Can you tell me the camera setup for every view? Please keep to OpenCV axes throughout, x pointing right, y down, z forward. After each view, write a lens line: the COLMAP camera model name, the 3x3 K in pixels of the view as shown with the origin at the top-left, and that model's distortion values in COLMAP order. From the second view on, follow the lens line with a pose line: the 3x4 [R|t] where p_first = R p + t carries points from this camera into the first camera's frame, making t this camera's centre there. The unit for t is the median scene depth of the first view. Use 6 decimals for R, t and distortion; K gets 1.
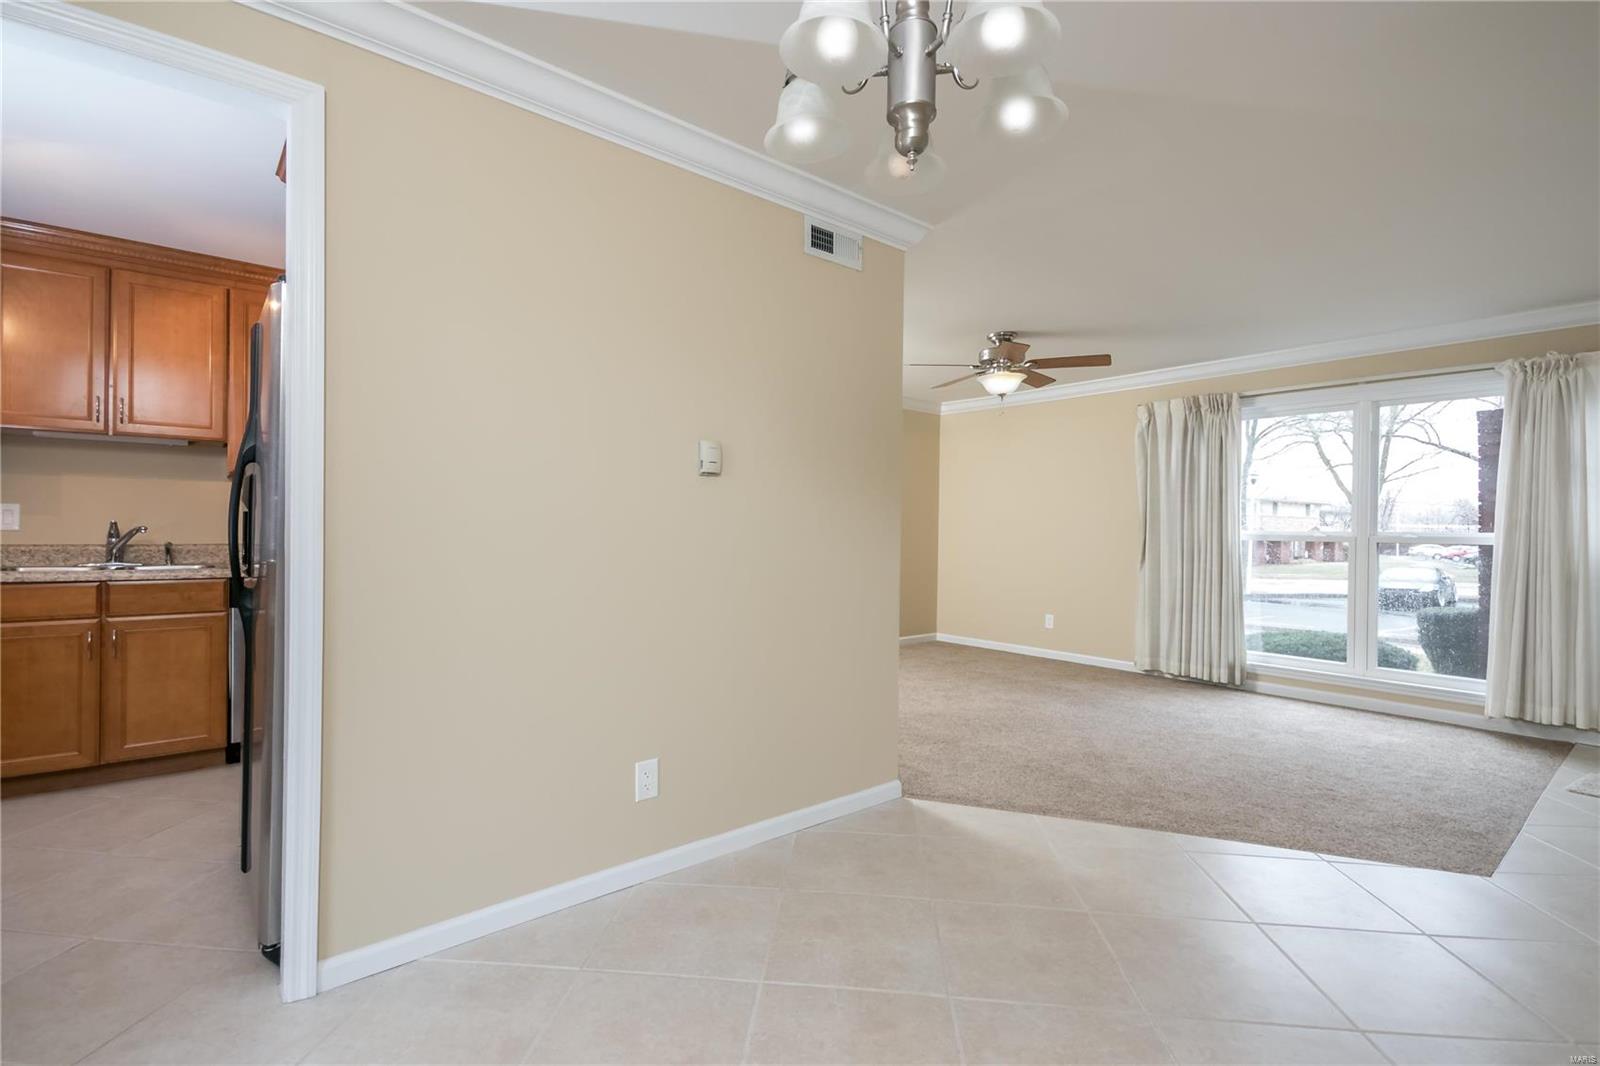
lens RADIAL K [[741.2, 0, 789.5], [0, 741.2, 527.8], [0, 0, 1]] dist [0.004670, -0.000359]
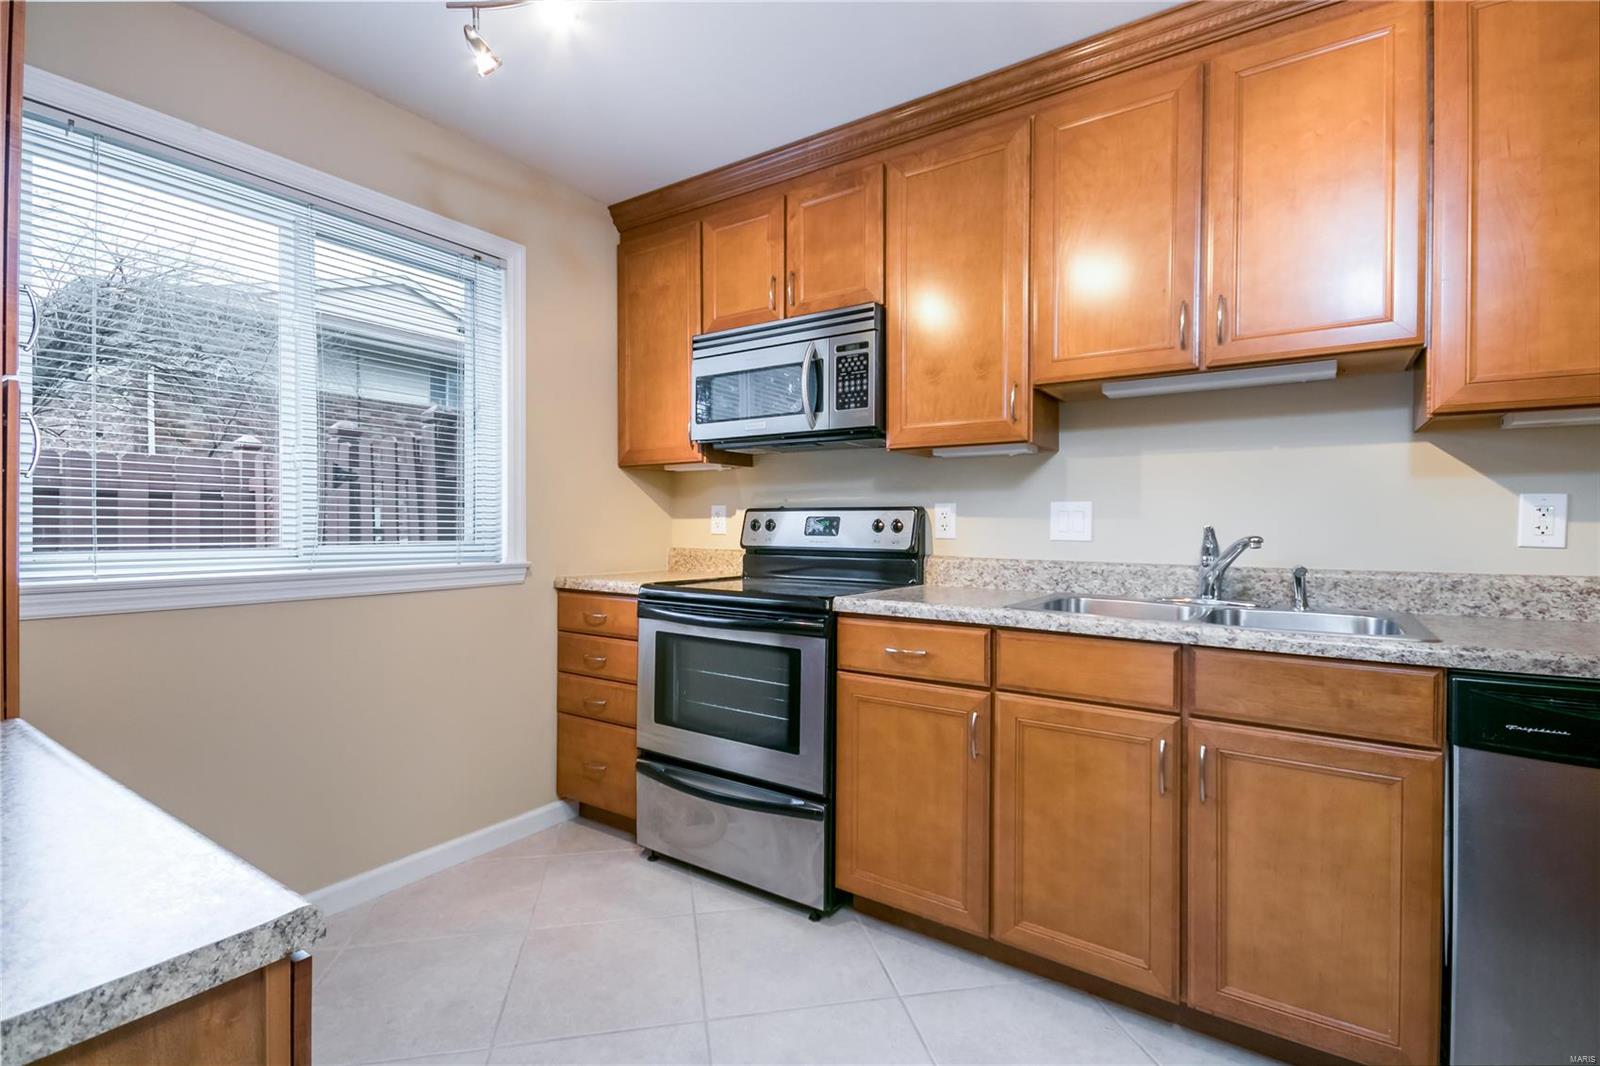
lens RADIAL K [[741.2, 0, 788.4], [0, 741.2, 530.7], [0, 0, 1]] dist [0.004670, -0.000359]
pose [[0.283503, -0.001264, -0.958971, -0.482340], [-0.004935, 0.999984, -0.002777, -0.002466], [0.958959, 0.005520, 0.283492, 0.560418]]
